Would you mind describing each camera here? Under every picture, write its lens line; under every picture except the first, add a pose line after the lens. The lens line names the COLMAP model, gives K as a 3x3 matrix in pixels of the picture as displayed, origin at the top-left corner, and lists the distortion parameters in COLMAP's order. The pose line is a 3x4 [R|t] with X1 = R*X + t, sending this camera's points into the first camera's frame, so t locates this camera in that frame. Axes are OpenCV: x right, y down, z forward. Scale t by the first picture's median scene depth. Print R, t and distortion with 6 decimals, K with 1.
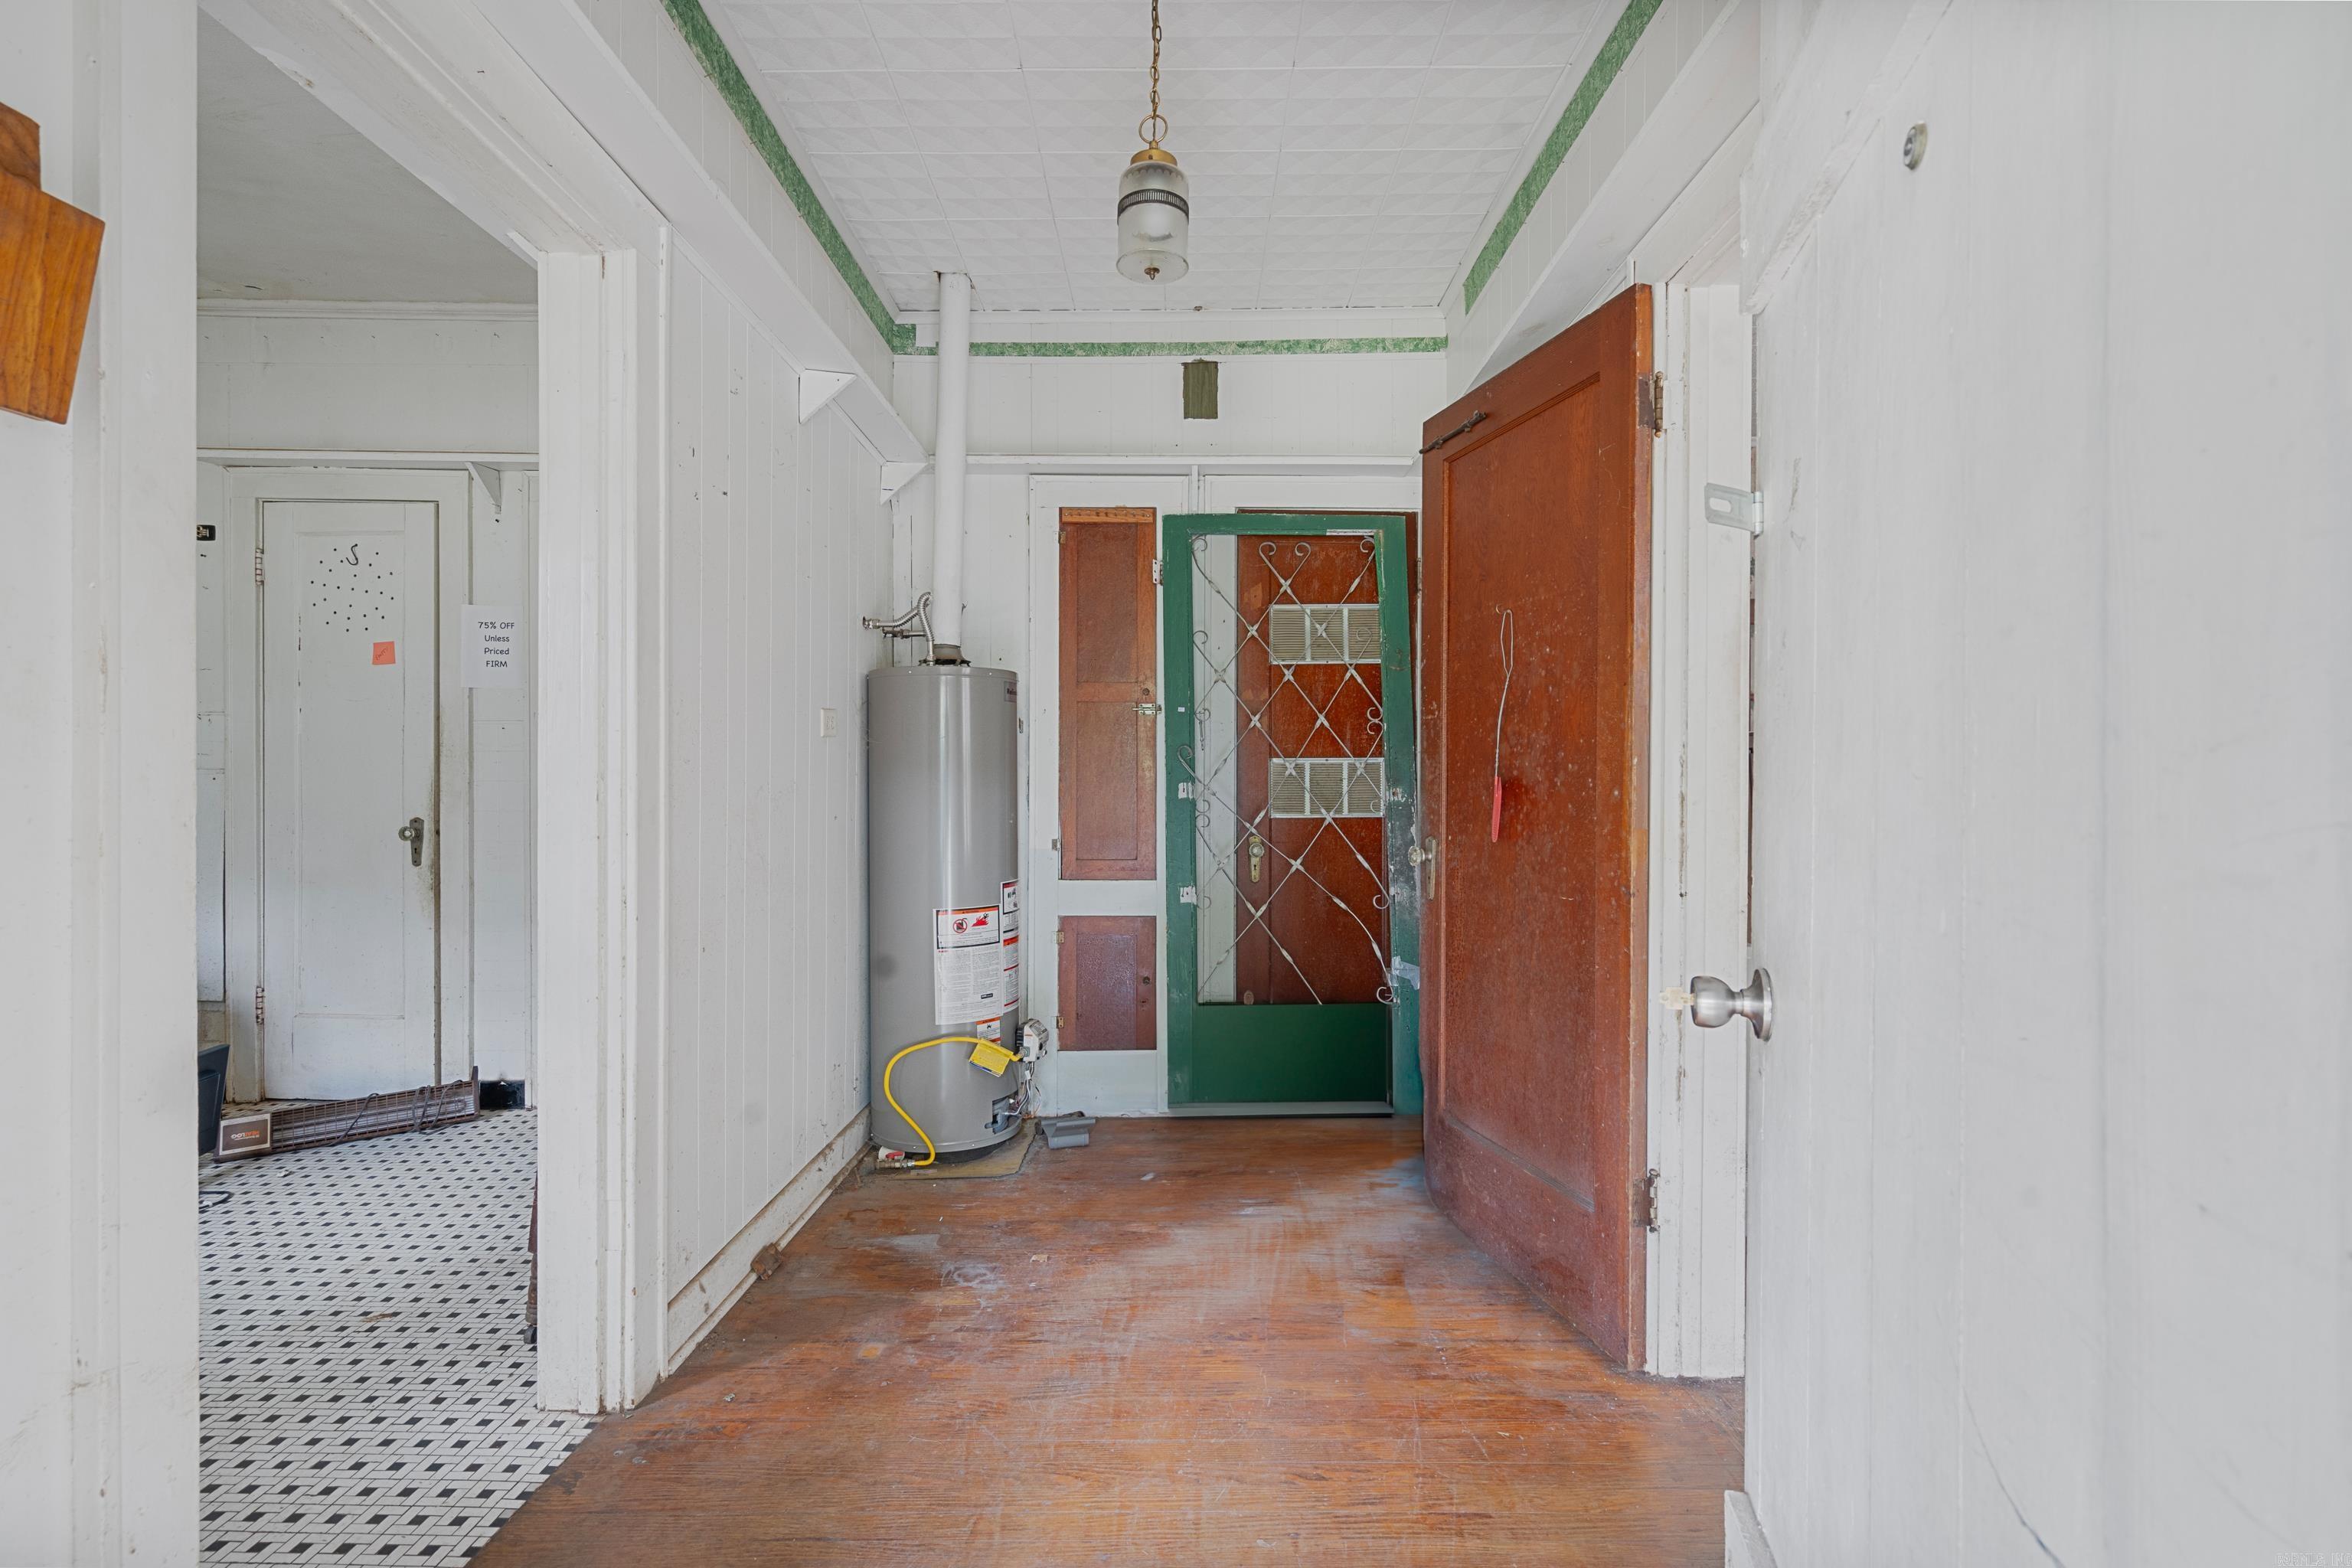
lens RADIAL K [[1070.1, 0, 1173.3], [0, 1070.1, 778.2], [0, 0, 1]] dist [0.000830, 0.000900]
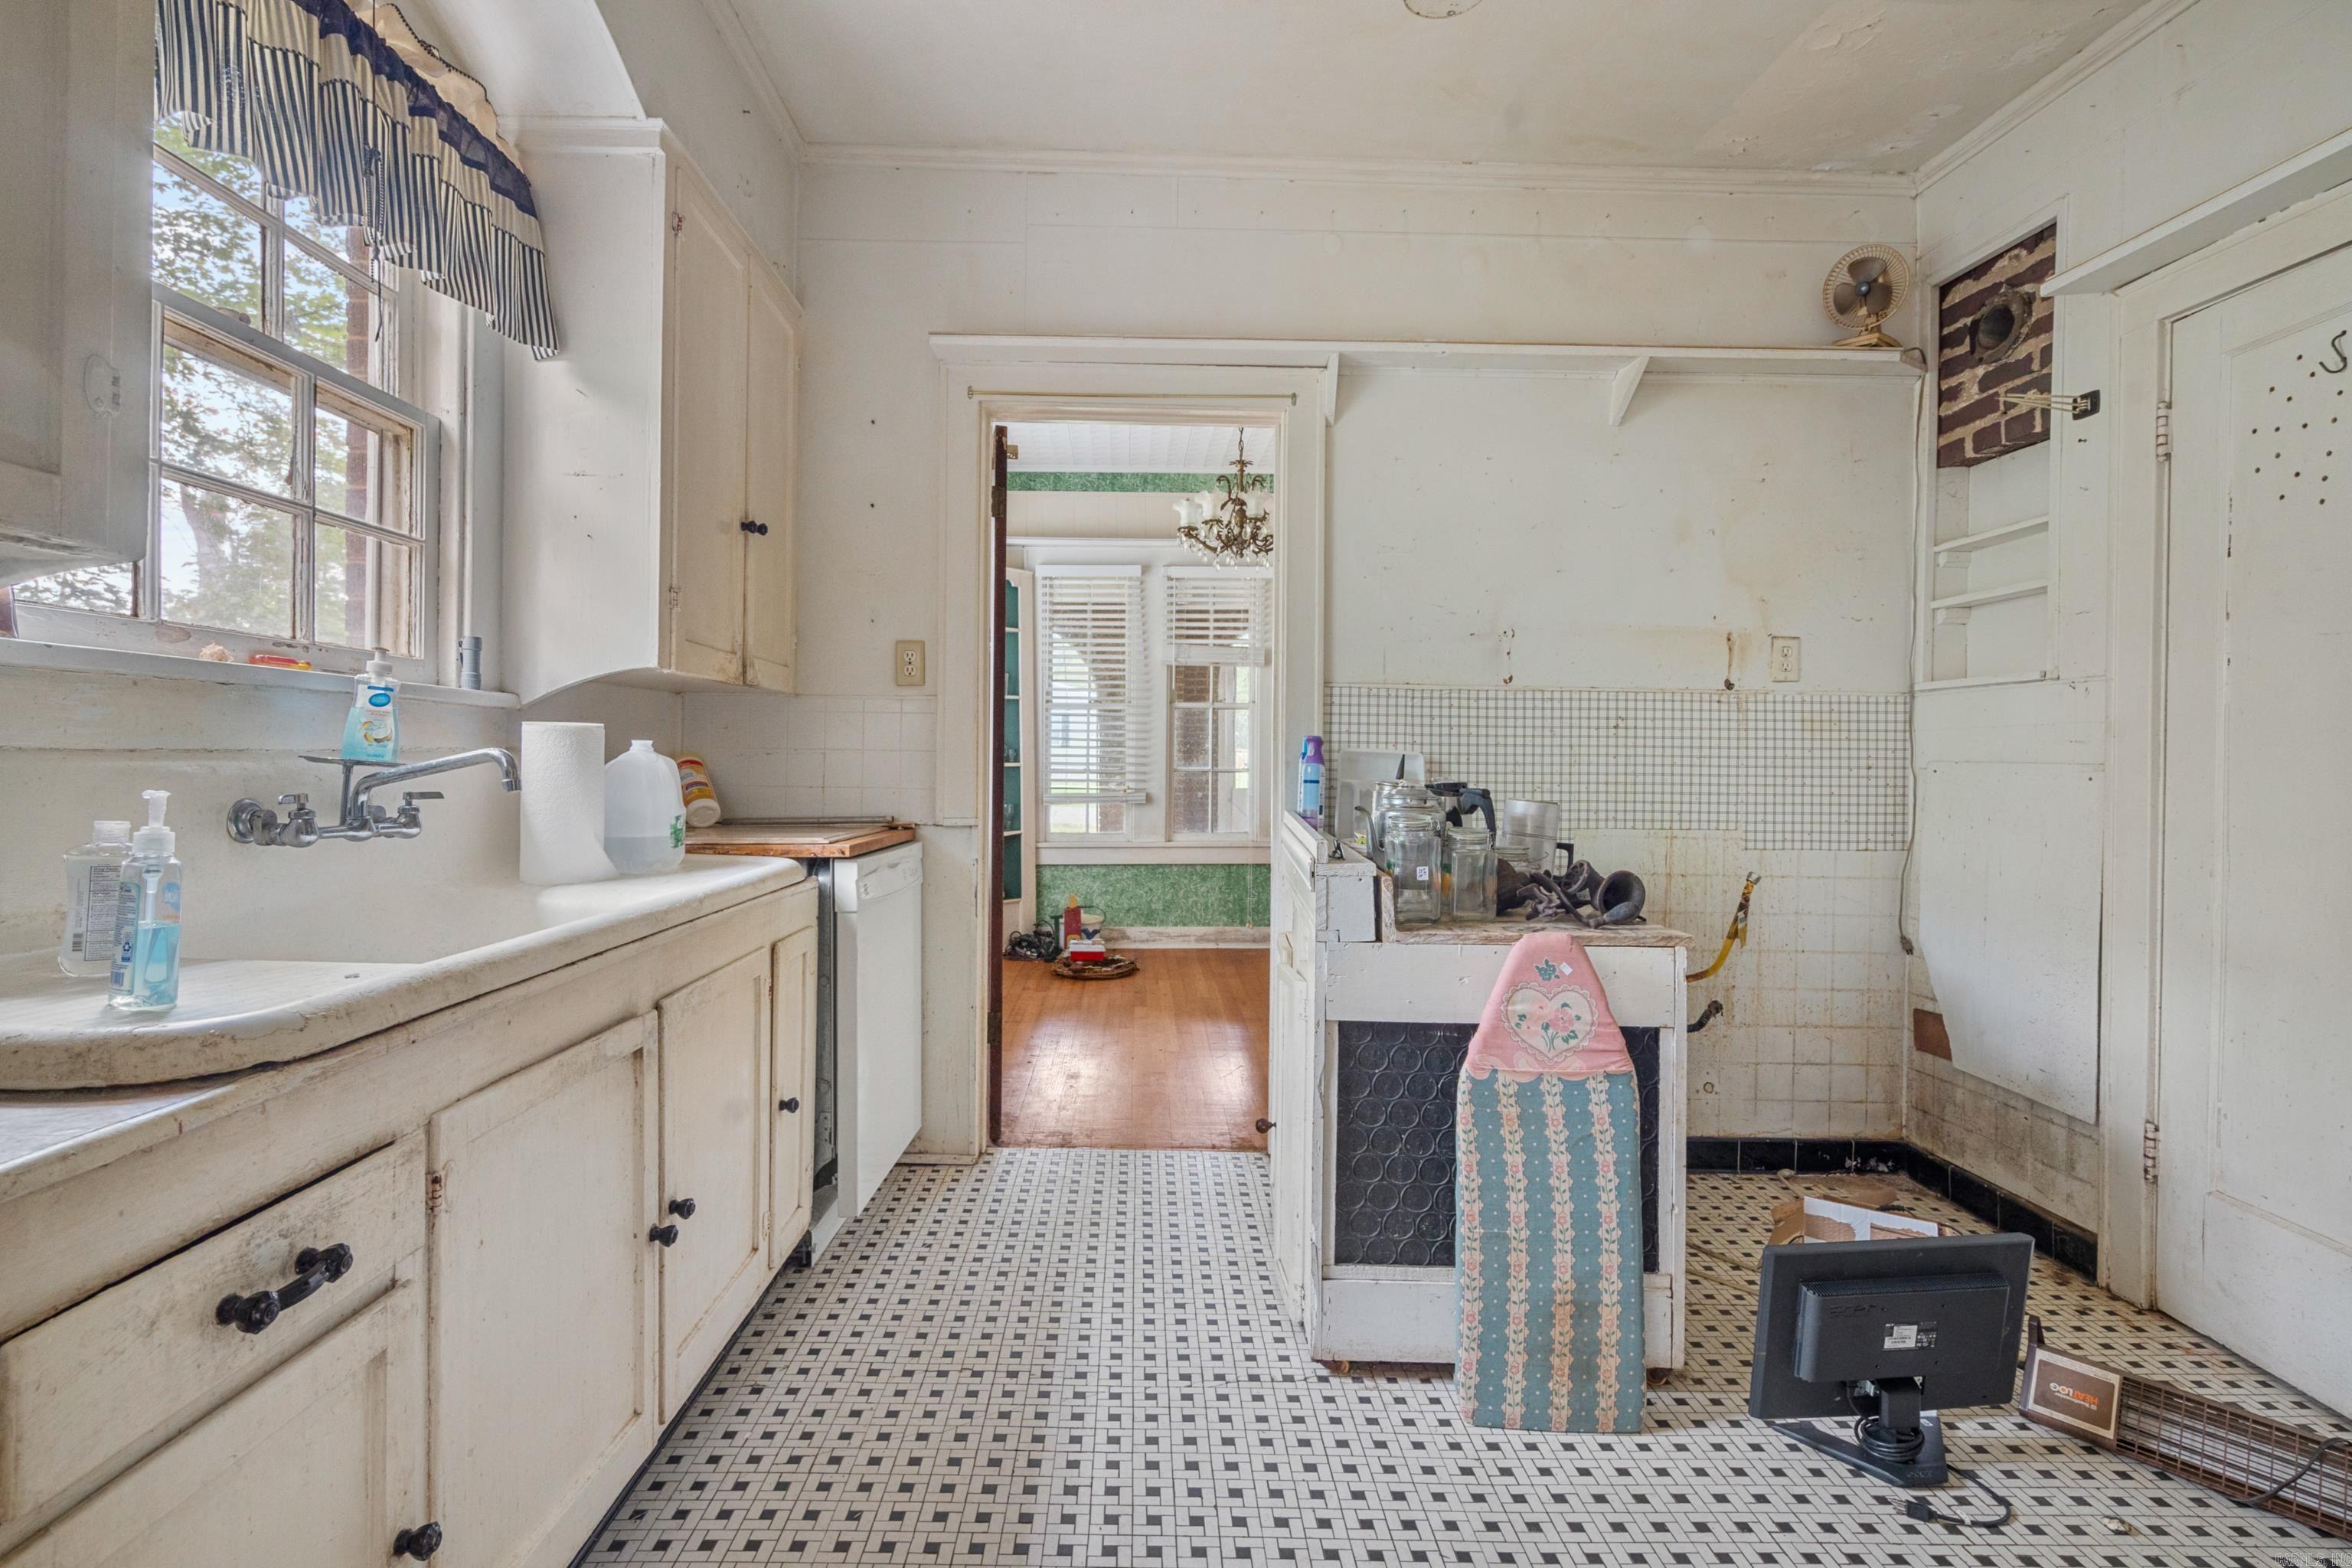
lens RADIAL K [[1070.1, 0, 1167.6], [0, 1070.1, 772.4], [0, 0, 1]] dist [0.000830, 0.000900]
pose [[0.022288, 0.007981, -0.999720, -0.268093], [-0.008718, 0.999932, 0.007788, -0.003863], [0.999714, 0.008542, 0.022356, 0.443764]]
